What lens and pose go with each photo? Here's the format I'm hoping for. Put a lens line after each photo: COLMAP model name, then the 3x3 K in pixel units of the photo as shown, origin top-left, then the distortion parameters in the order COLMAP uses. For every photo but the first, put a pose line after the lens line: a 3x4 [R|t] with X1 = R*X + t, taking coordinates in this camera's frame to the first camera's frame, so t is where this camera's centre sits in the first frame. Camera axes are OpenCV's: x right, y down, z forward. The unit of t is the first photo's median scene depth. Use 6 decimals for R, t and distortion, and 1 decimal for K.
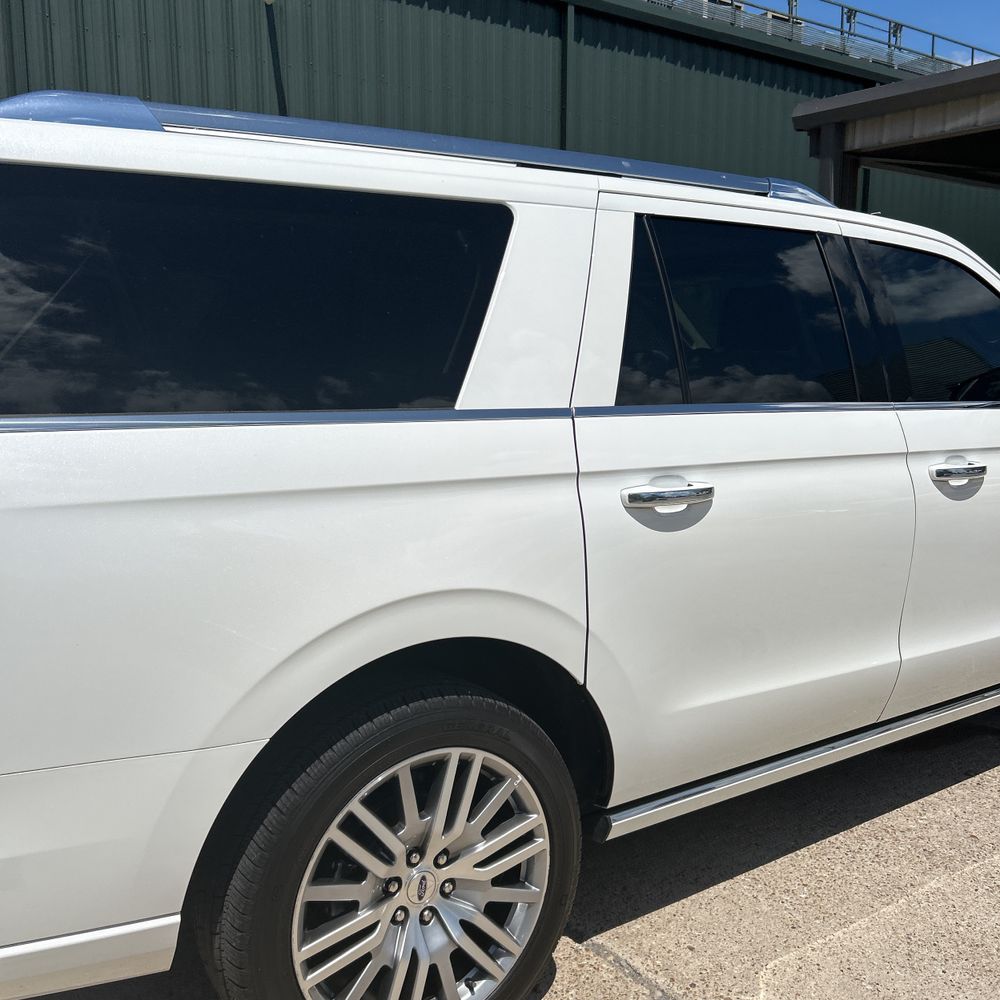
lens RADIAL K [[1019.1, 0, 492.2], [0, 1019.1, 503.7], [0, 0, 1]] dist [0.058082, -0.109016]
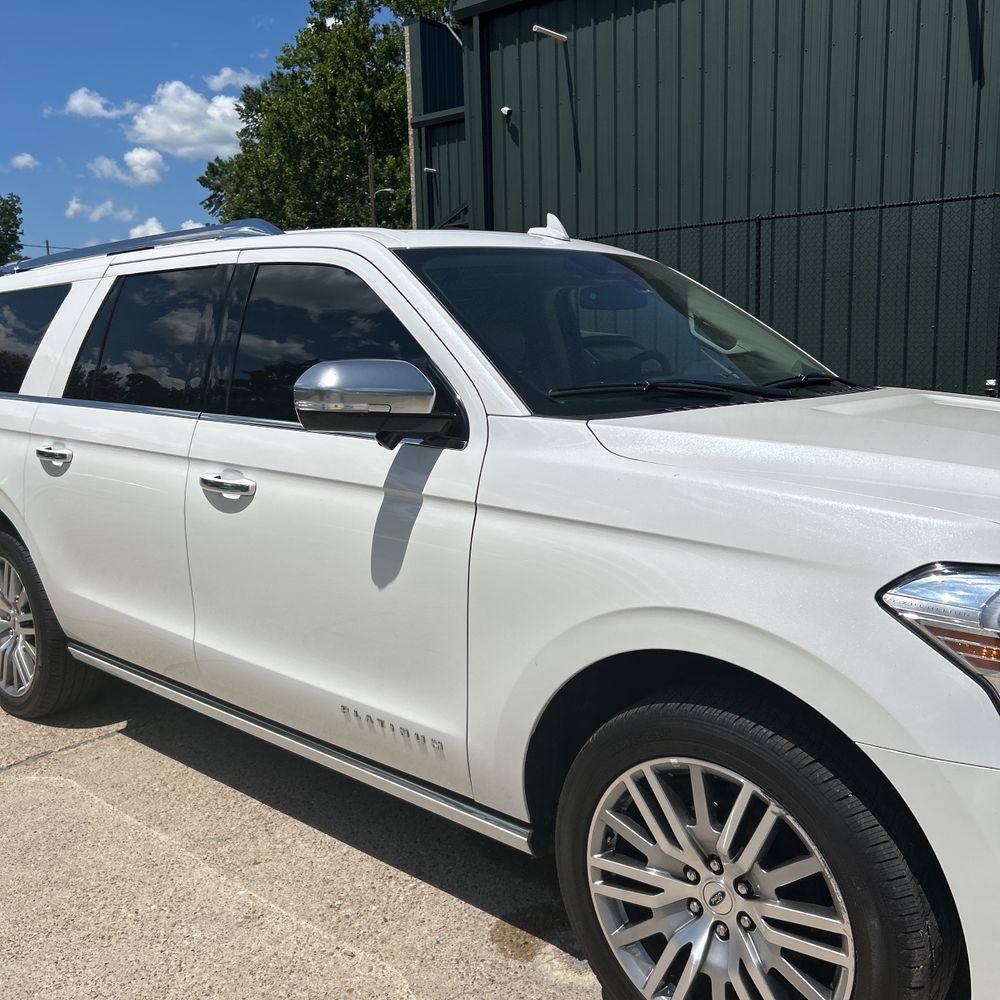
lens RADIAL K [[1013.0, 0, 498.1], [0, 1013.0, 489.1], [0, 0, 1]] dist [0.062426, -0.094208]
pose [[0.221483, 0.136580, -0.965552, 1.877805], [-0.121498, 0.986293, 0.111644, -0.217783], [0.967566, 0.092586, 0.235041, 1.280055]]
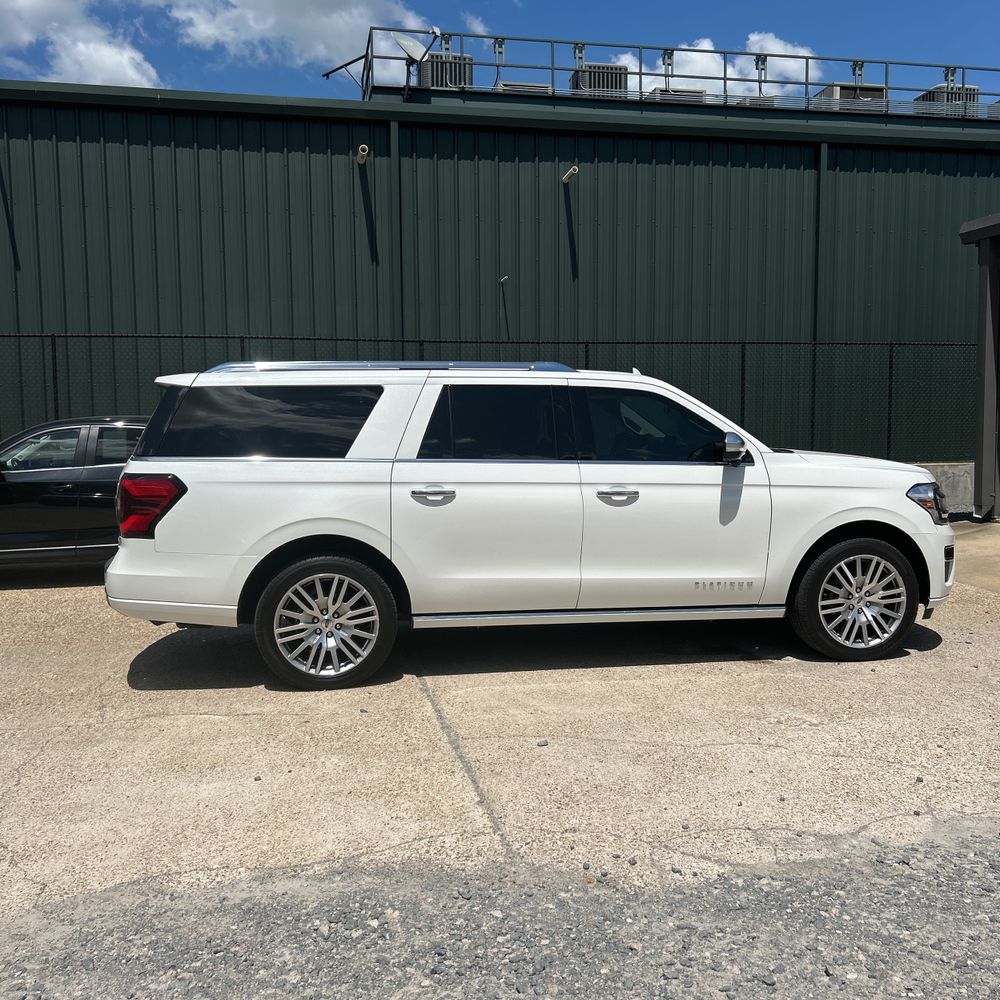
lens RADIAL K [[1019.0, 0, 500.0], [0, 1019.0, 500.0], [0, 0, 1]] dist [0.075342, -0.037640]
pose [[0.905813, 0.025859, -0.422888, 1.410362], [-0.056257, 0.996638, -0.059558, 0.153474], [0.419926, 0.077739, 0.904223, -1.272233]]
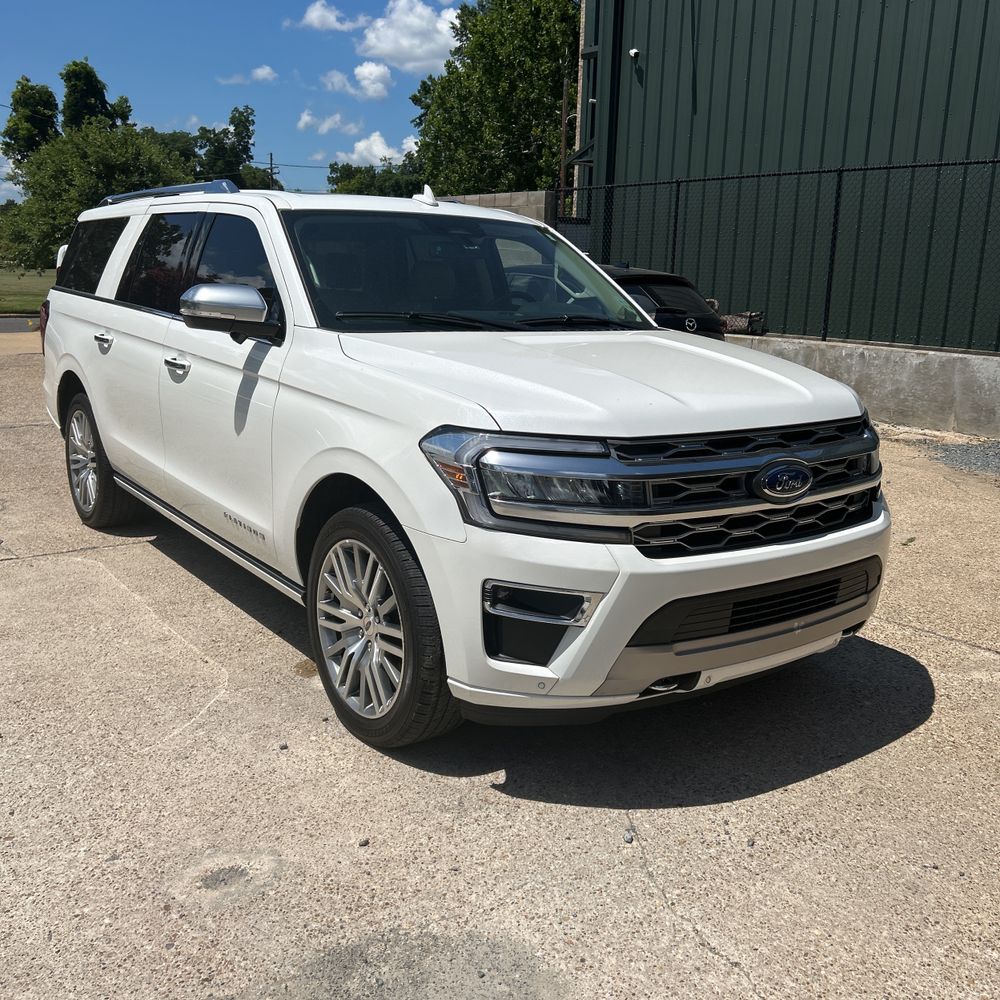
lens RADIAL K [[1012.2, 0, 500.0], [0, 1012.2, 500.0], [0, 0, 1]] dist [0.028778, -0.023092]
pose [[0.027031, 0.225831, -0.973791, 2.494756], [-0.179451, 0.959418, 0.217517, -0.317239], [0.983395, 0.168868, 0.066460, 1.761183]]
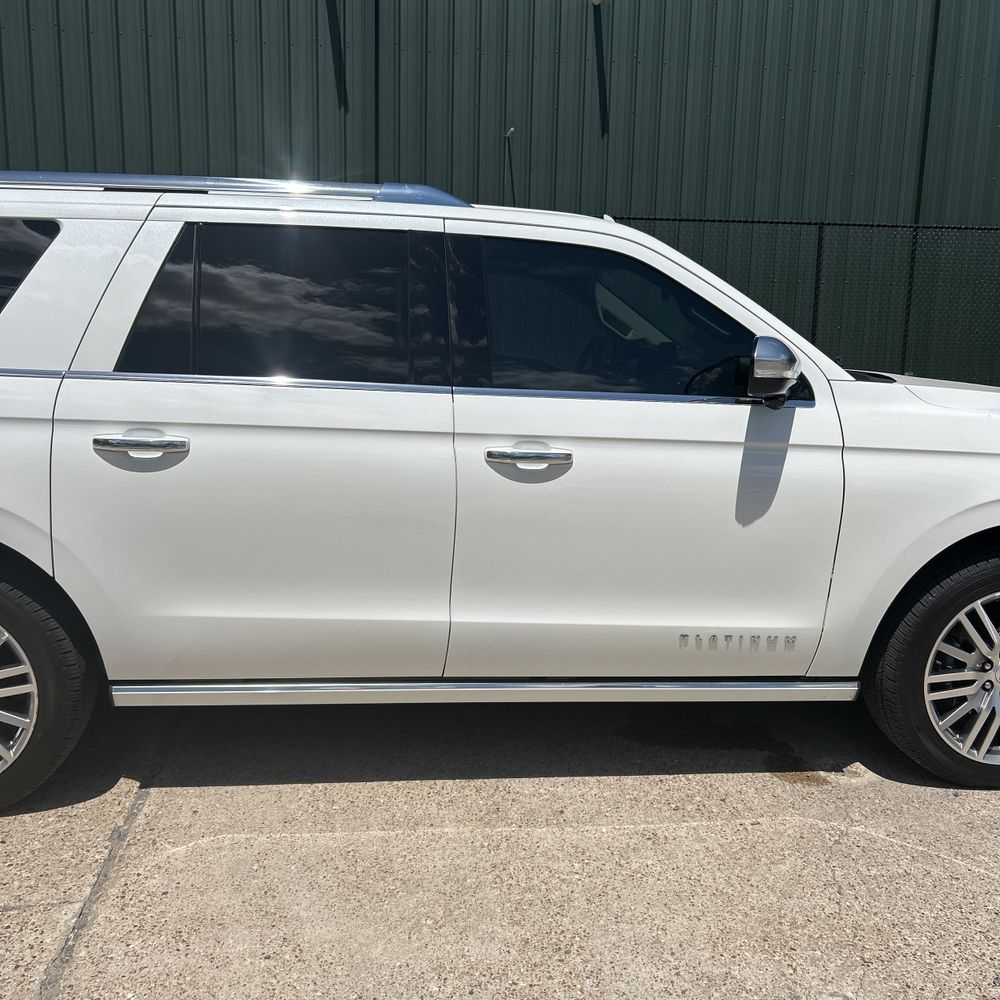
lens RADIAL K [[1019.1, 0, 492.2], [0, 1019.1, 503.7], [0, 0, 1]] dist [0.058082, -0.109016]
pose [[0.871732, 0.101218, -0.479415, 1.159047], [-0.092813, 0.994828, 0.041272, -0.027114], [0.481113, 0.008518, 0.876617, 0.082269]]
